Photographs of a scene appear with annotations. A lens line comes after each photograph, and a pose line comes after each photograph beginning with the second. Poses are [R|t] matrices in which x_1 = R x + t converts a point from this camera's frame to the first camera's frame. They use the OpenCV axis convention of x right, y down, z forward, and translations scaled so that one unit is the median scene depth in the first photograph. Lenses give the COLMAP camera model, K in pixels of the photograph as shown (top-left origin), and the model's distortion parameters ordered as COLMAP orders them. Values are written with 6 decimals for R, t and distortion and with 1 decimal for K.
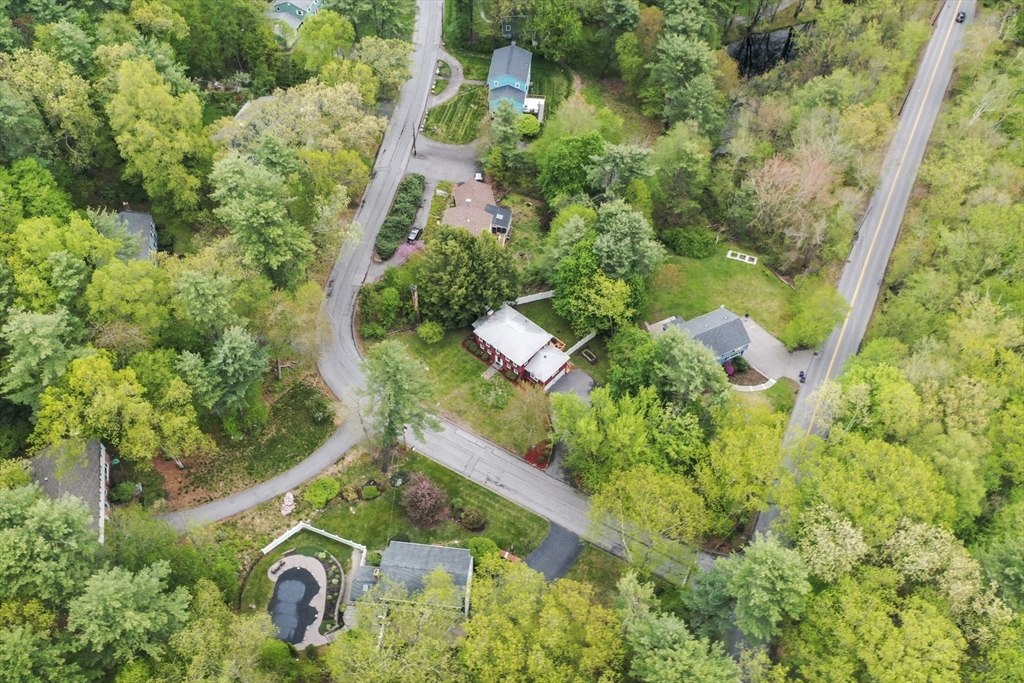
lens RADIAL K [[848.4, 0, 510.3], [0, 848.4, 342.1], [0, 0, 1]] dist [0.000214, -0.003545]
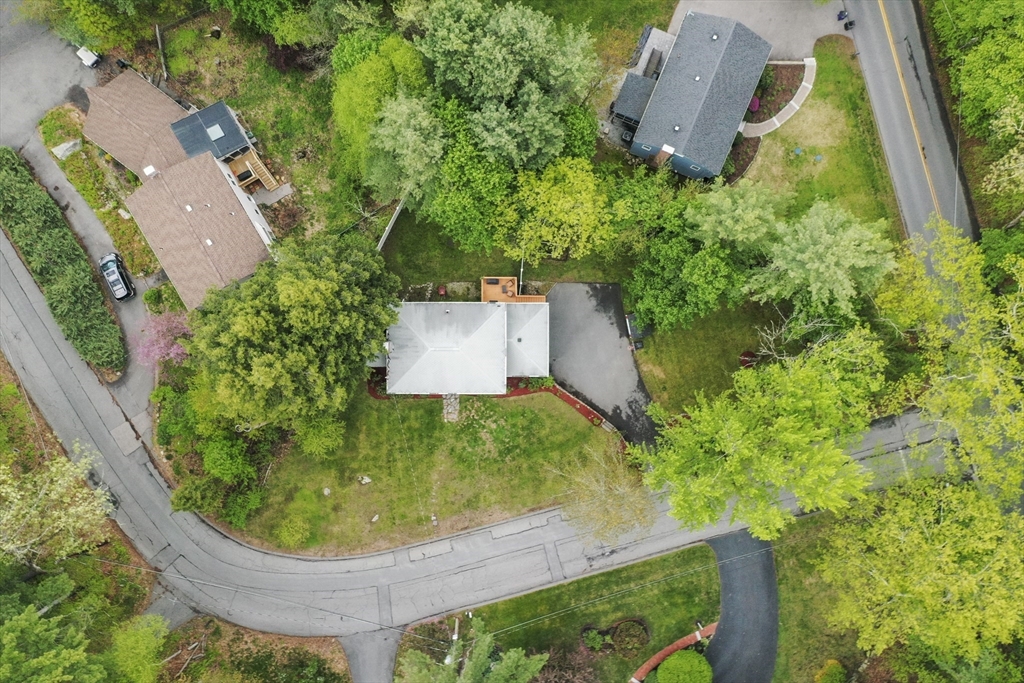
lens RADIAL K [[848.4, 0, 514.4], [0, 848.4, 339.1], [0, 0, 1]] dist [0.000214, -0.003545]
pose [[0.743531, -0.668297, -0.023254, 0.049066], [0.533461, 0.571830, 0.623242, -0.309475], [-0.403214, -0.475805, 0.781683, 0.542770]]
